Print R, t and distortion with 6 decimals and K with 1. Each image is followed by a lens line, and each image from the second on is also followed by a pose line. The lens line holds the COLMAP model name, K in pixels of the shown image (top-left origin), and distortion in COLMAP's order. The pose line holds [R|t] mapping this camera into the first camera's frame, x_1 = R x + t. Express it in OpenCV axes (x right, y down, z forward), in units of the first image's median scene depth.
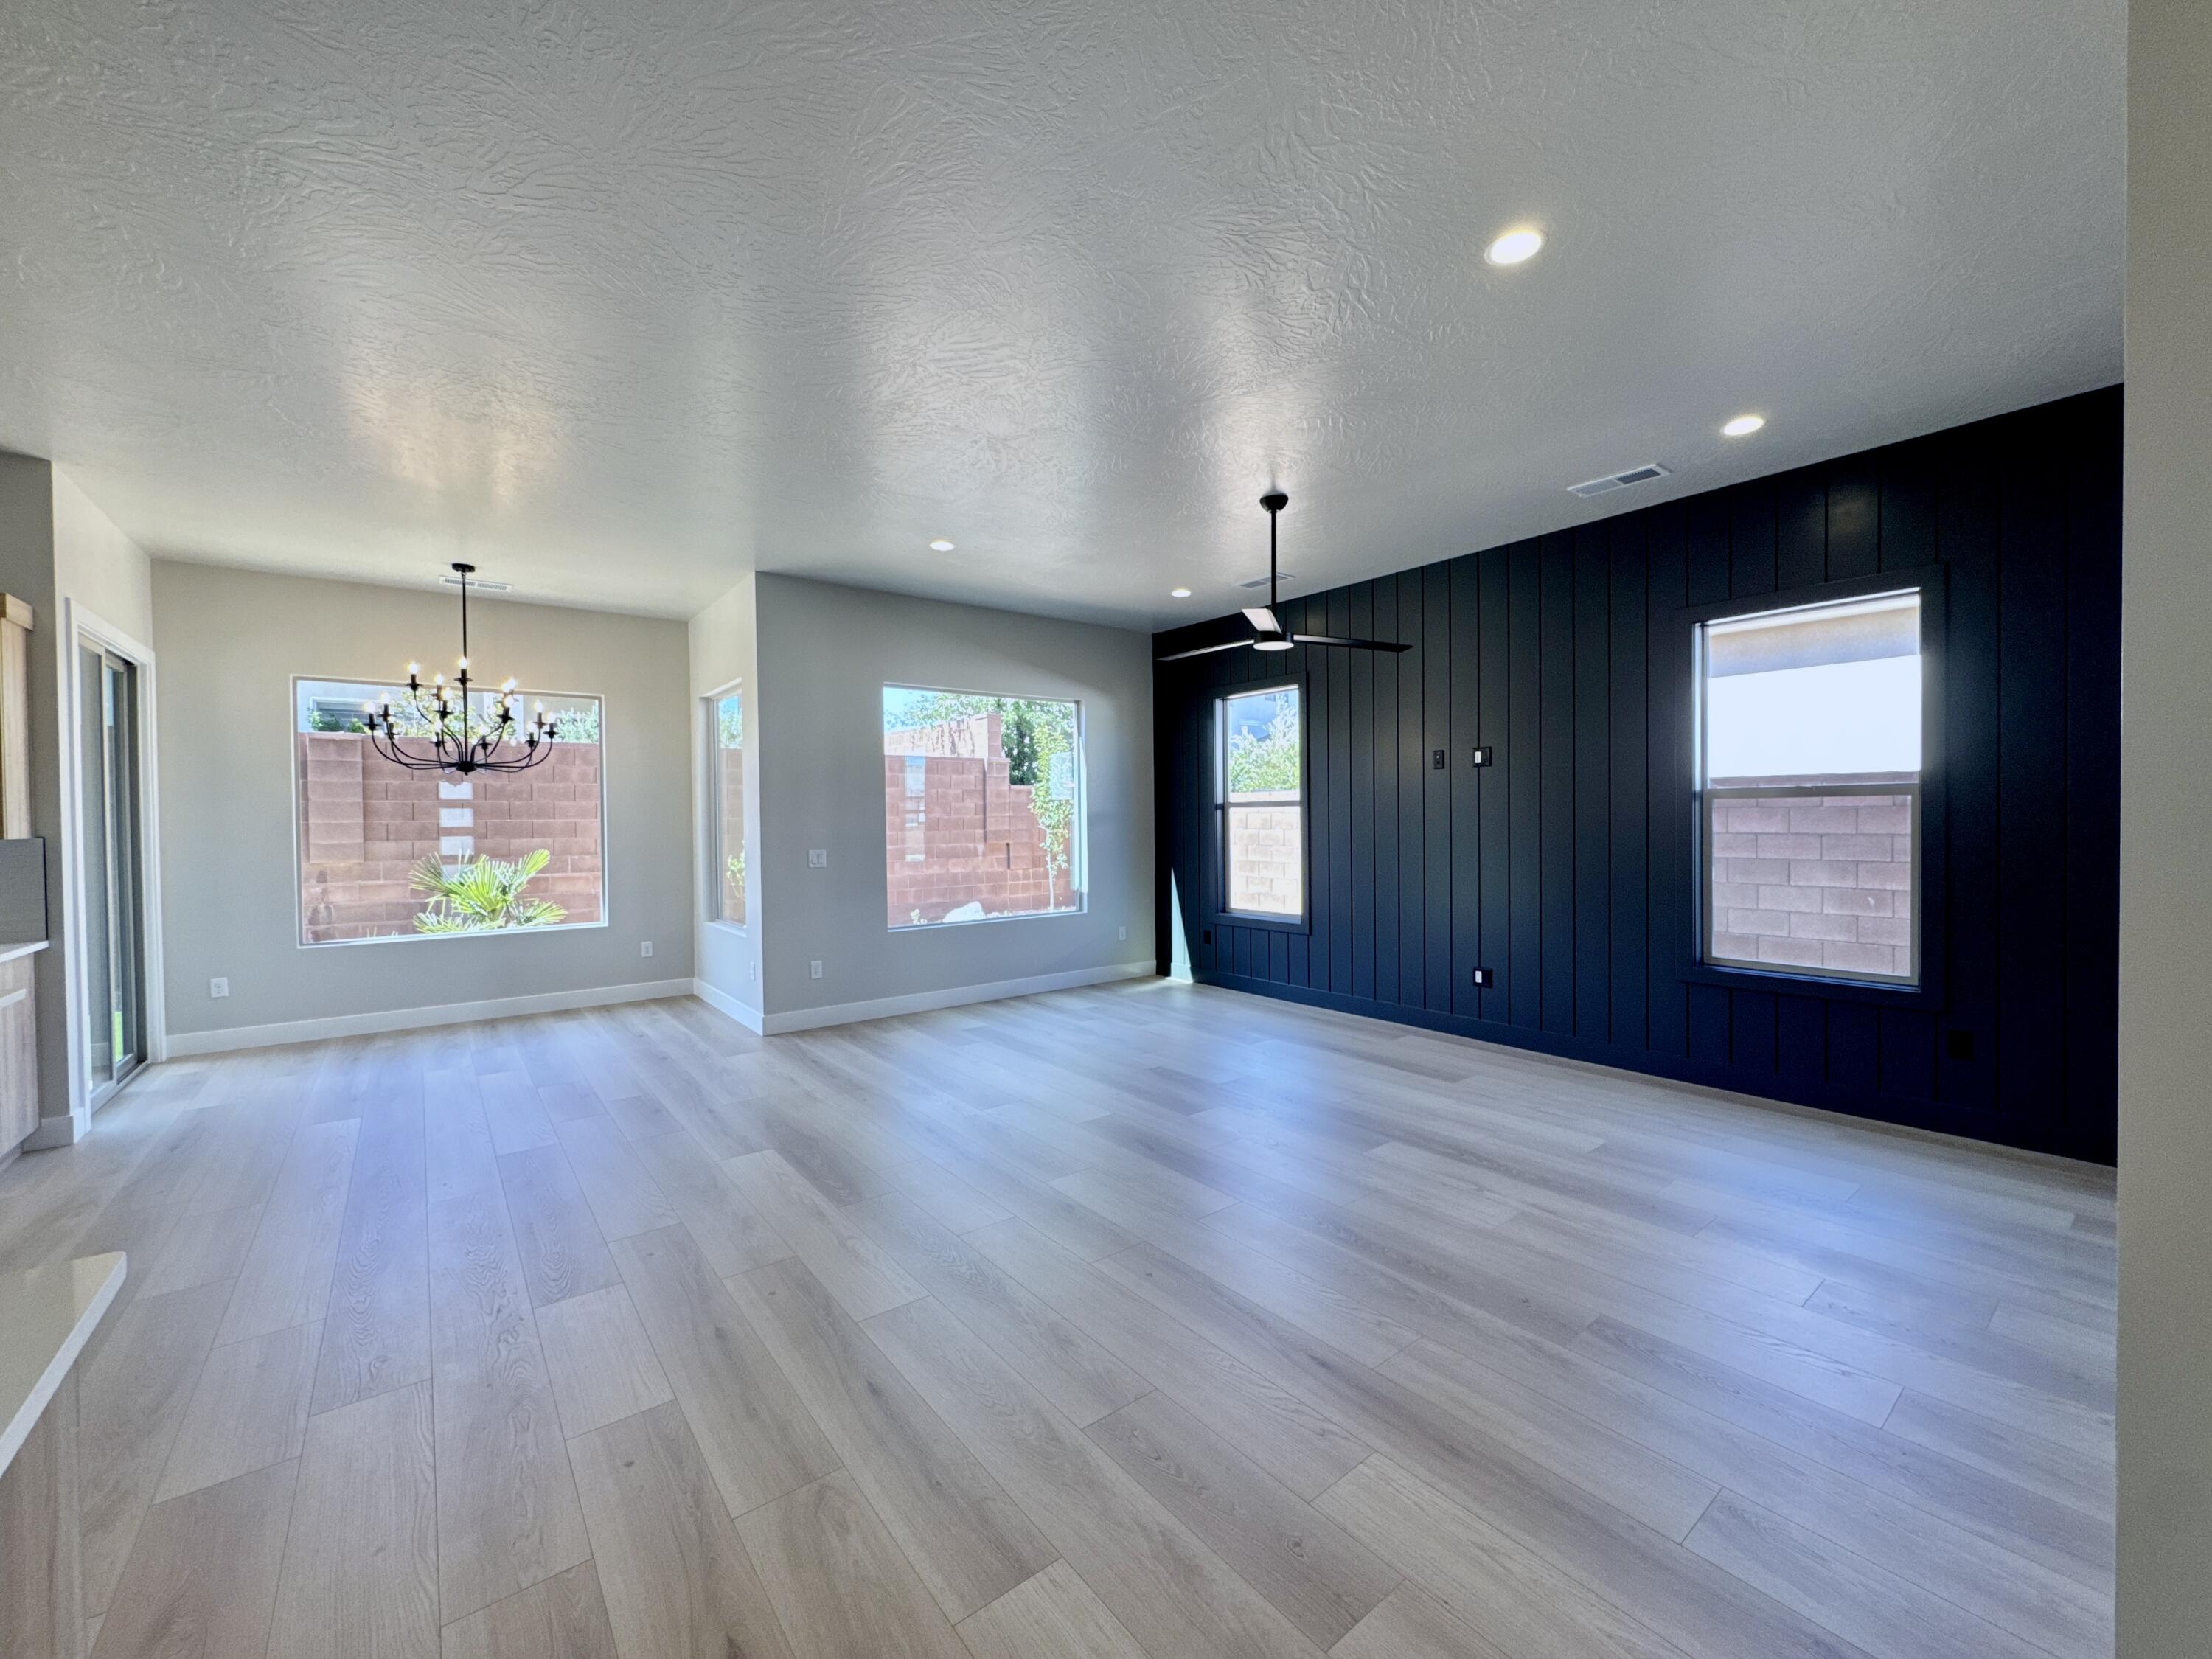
lens RADIAL K [[884.3, 0, 1106.0], [0, 884.3, 829.5], [0, 0, 1]] dist [-0.000204, 0.000923]
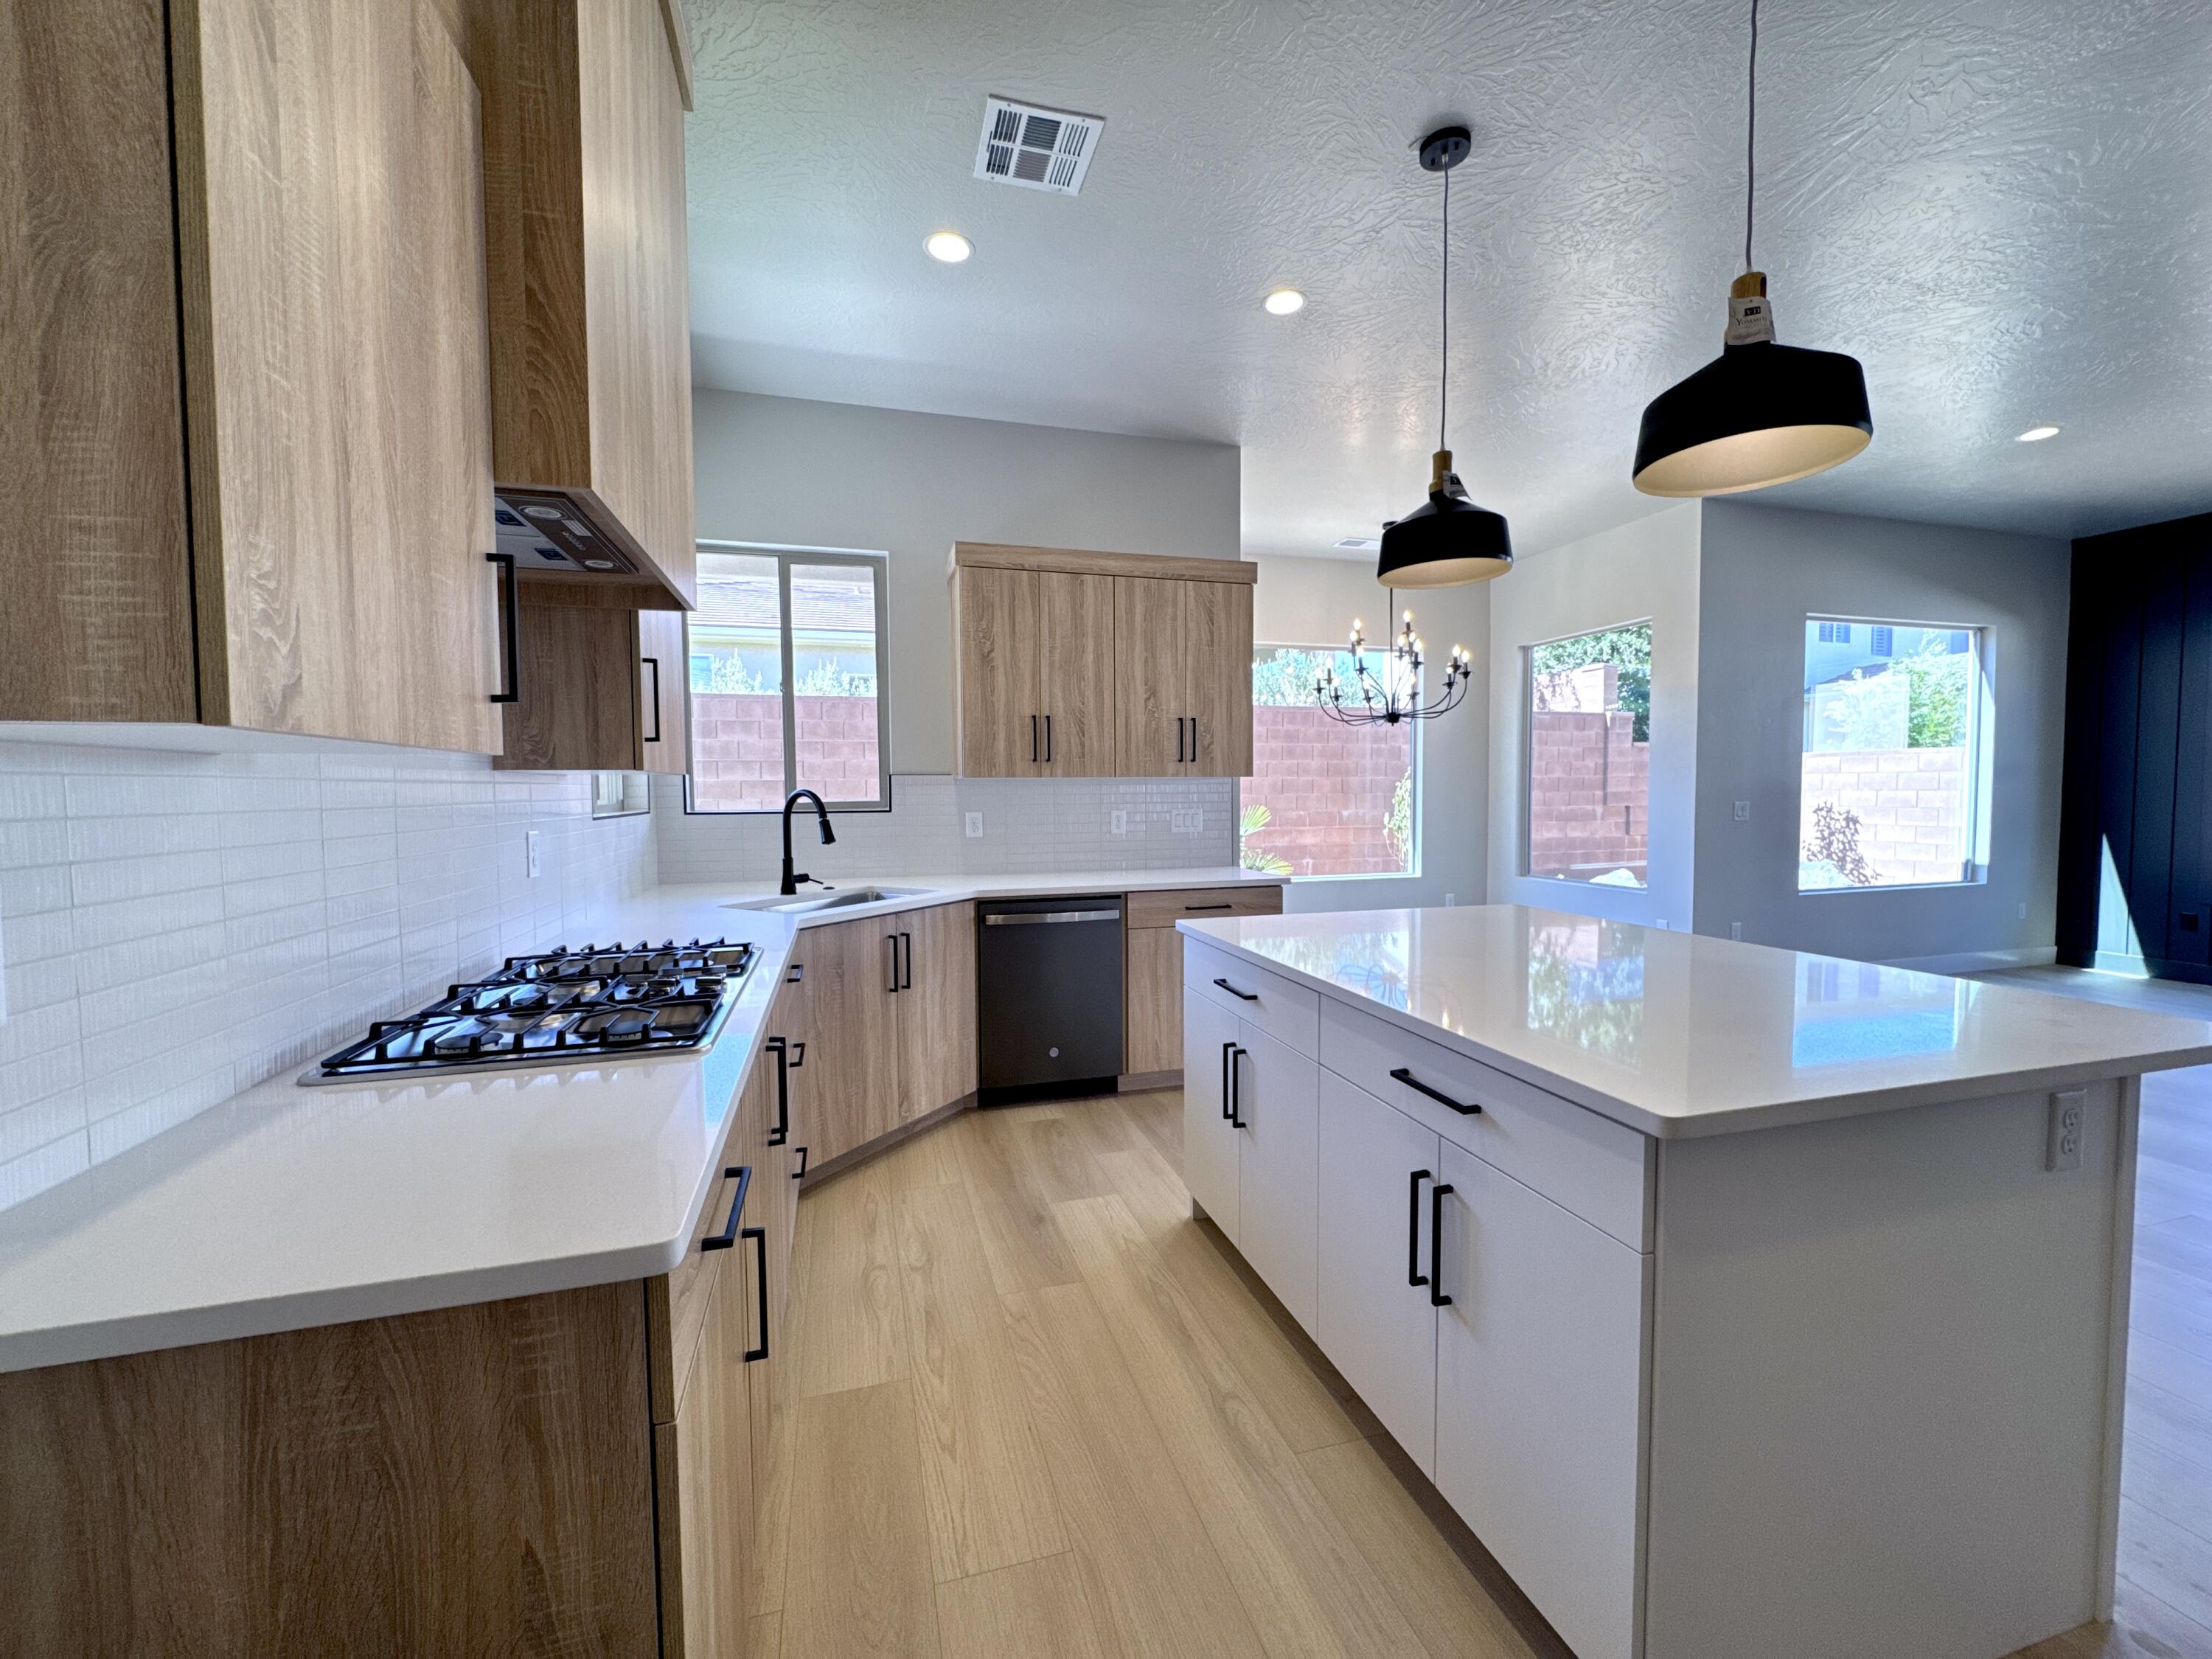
lens RADIAL K [[884.3, 0, 1106.0], [0, 884.3, 829.5], [0, 0, 1]] dist [-0.000204, 0.000923]
pose [[0.929651, 0.020153, -0.367891, -0.289393], [-0.007294, 0.999314, 0.036309, 0.010936], [0.368370, -0.031071, 0.929160, -0.046448]]
